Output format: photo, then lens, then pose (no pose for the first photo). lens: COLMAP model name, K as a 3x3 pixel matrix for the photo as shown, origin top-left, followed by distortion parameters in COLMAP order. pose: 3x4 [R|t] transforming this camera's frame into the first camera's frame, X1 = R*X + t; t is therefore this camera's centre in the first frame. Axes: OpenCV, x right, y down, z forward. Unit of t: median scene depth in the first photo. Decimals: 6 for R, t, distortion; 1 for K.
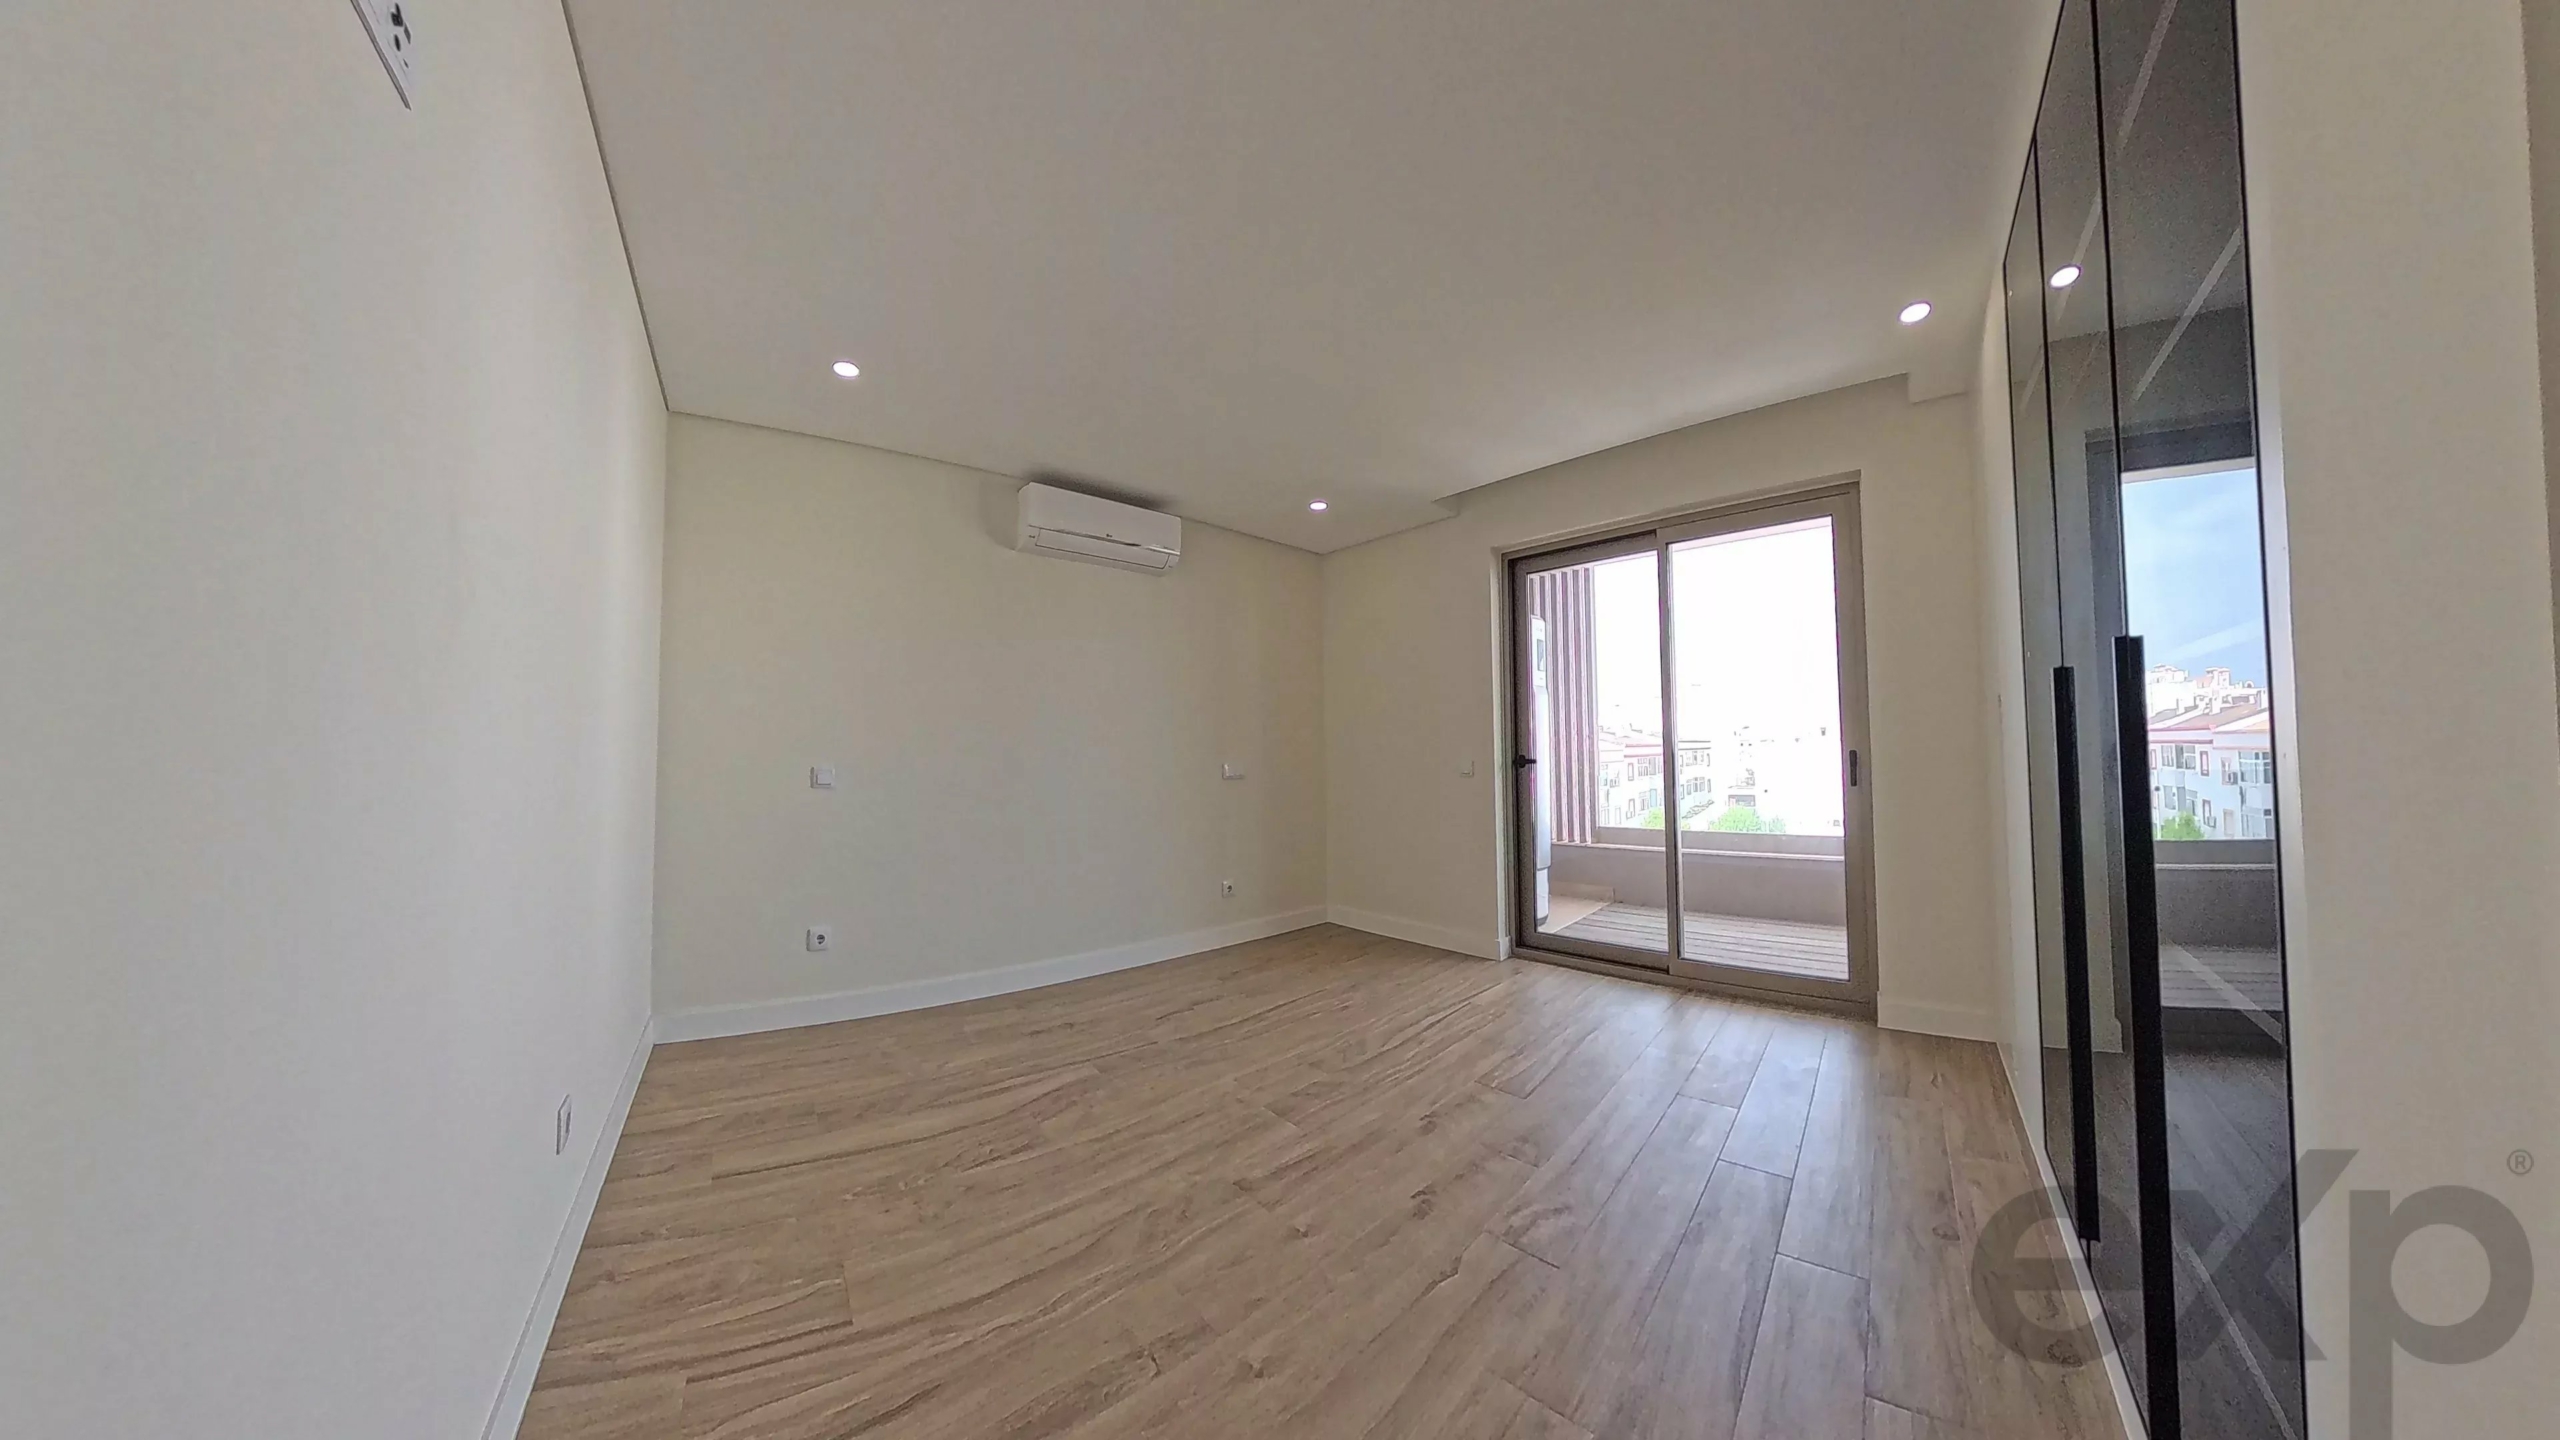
lens RADIAL K [[952.1, 0, 1280.0], [0, 952.1, 720.0], [0, 0, 1]] dist [-0.000184, -0.000172]
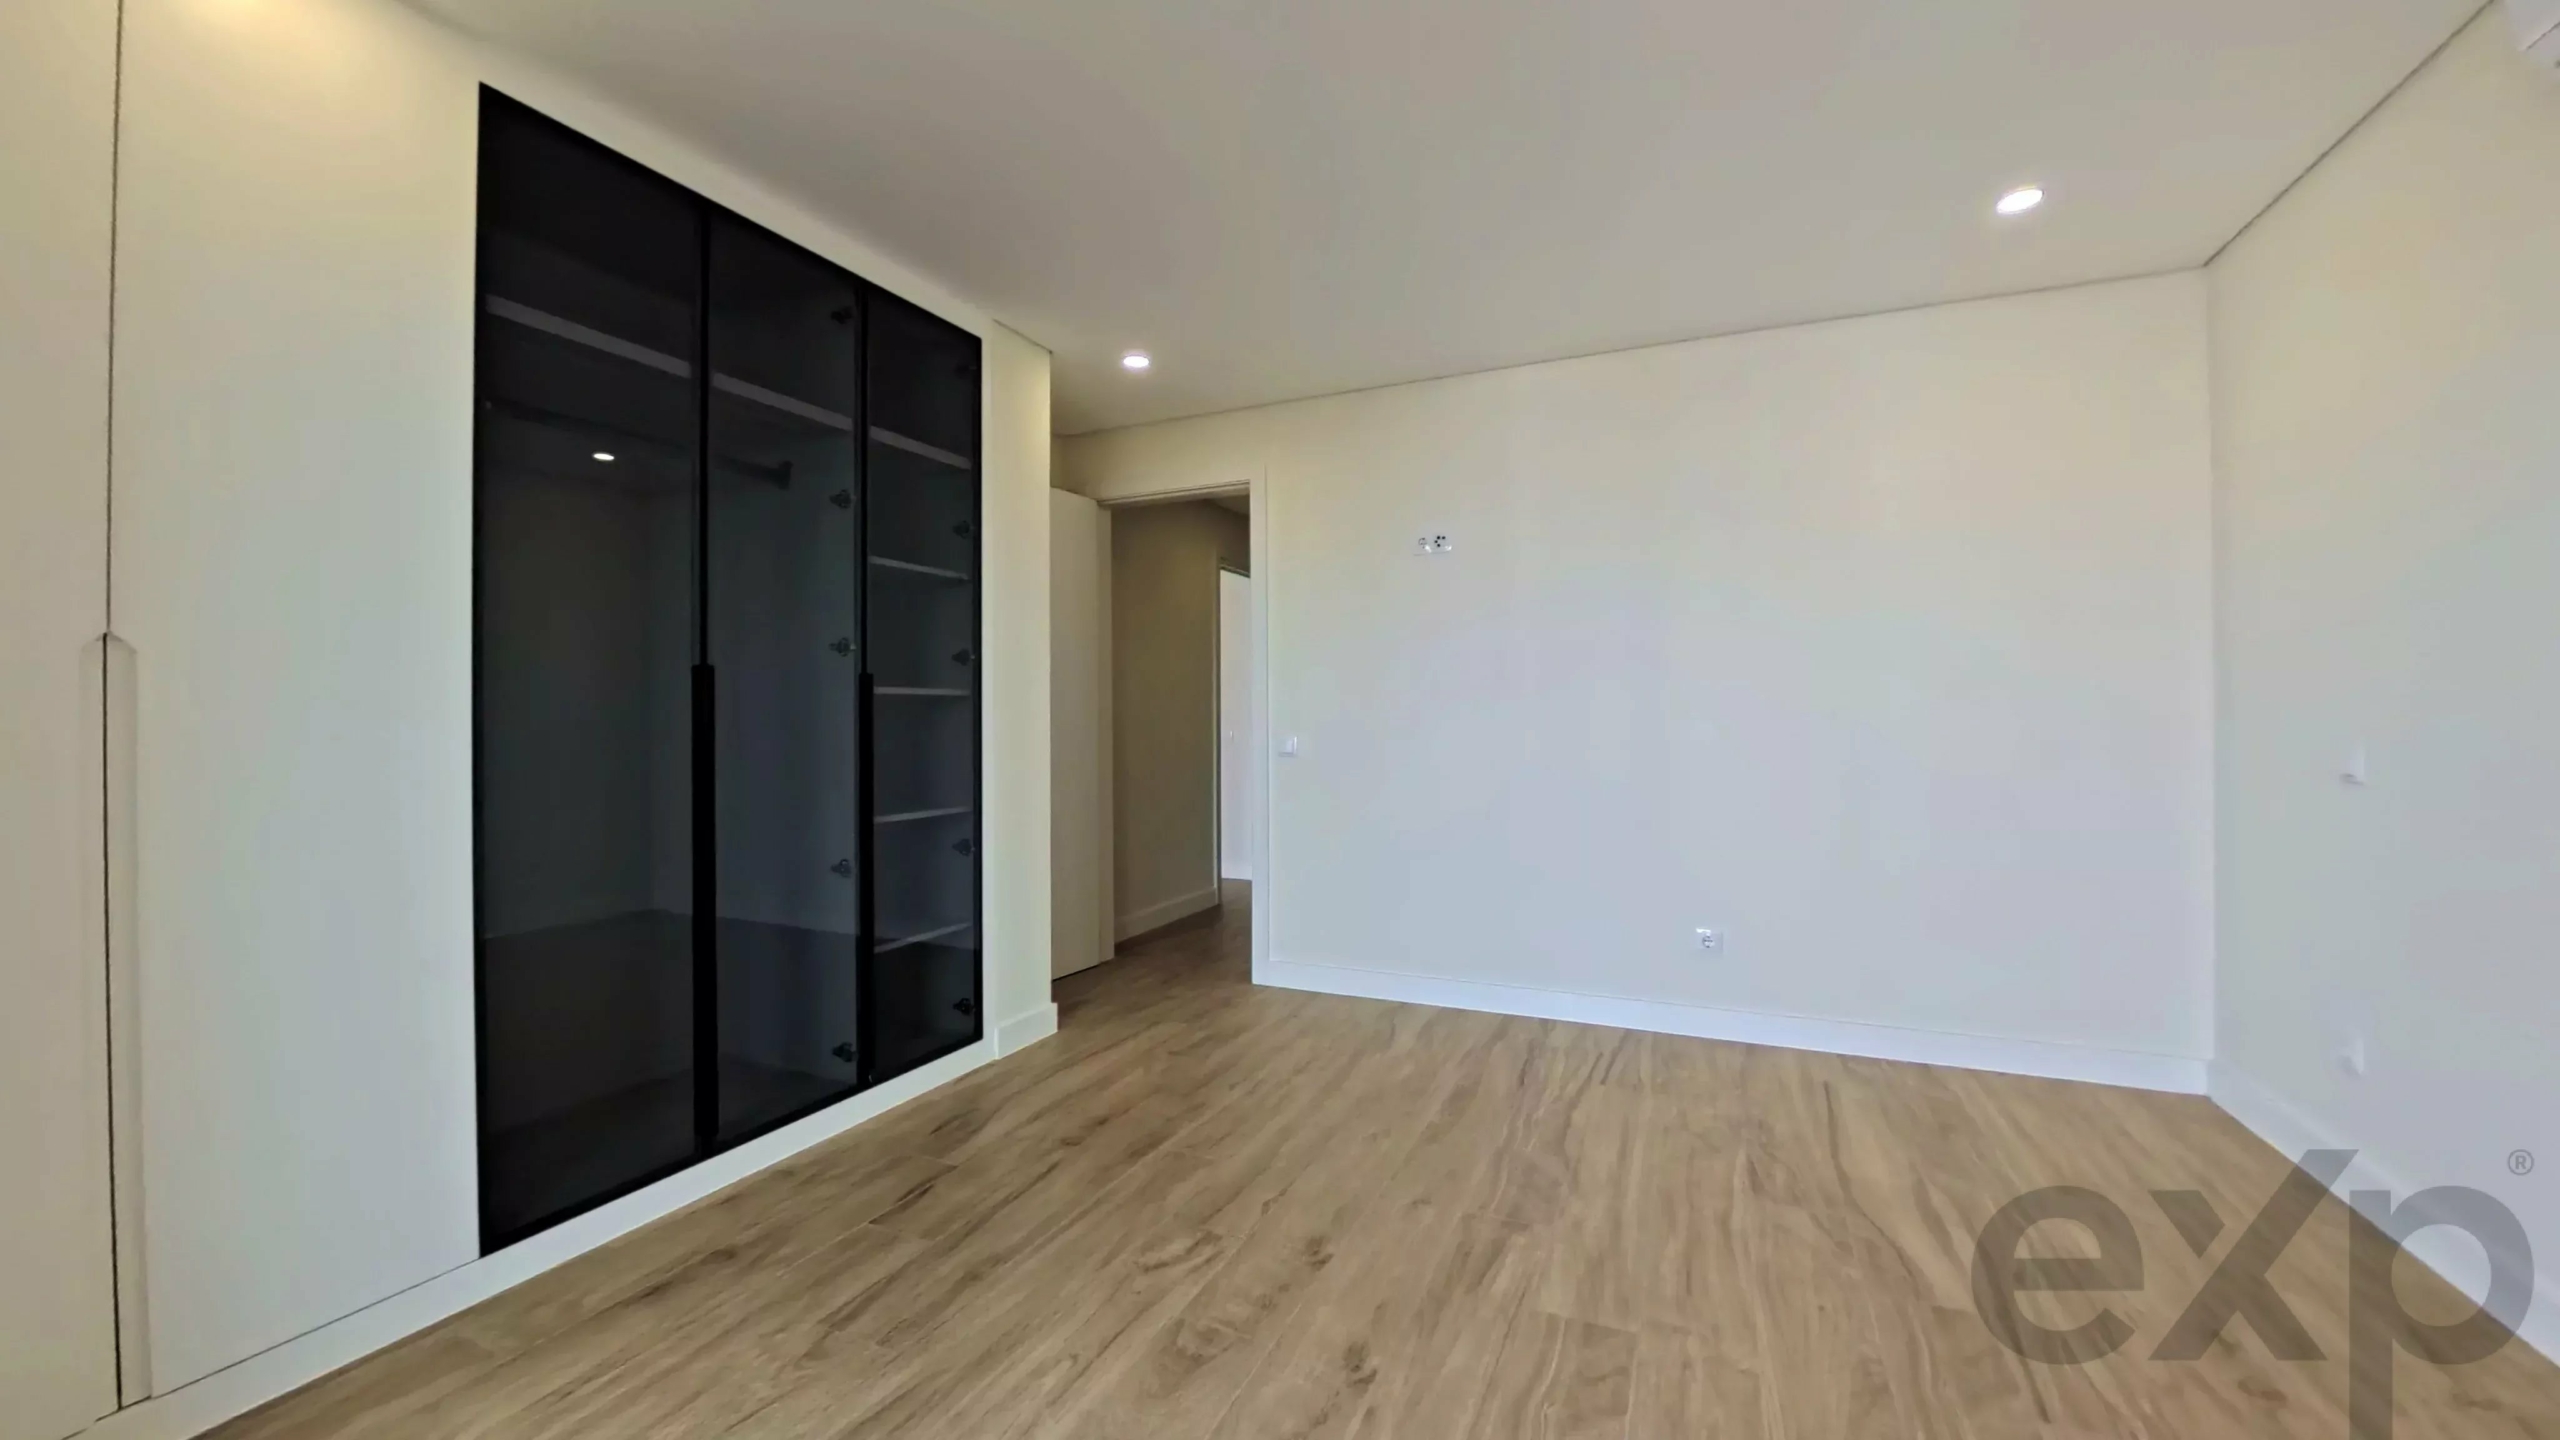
lens RADIAL K [[952.1, 0, 1280.0], [0, 952.1, 720.0], [0, 0, 1]] dist [-0.000184, -0.000172]
pose [[-0.951457, -0.044649, -0.304527, 0.434963], [-0.024986, 0.997361, -0.068163, 0.092307], [0.306767, -0.057245, -0.950062, 1.722903]]
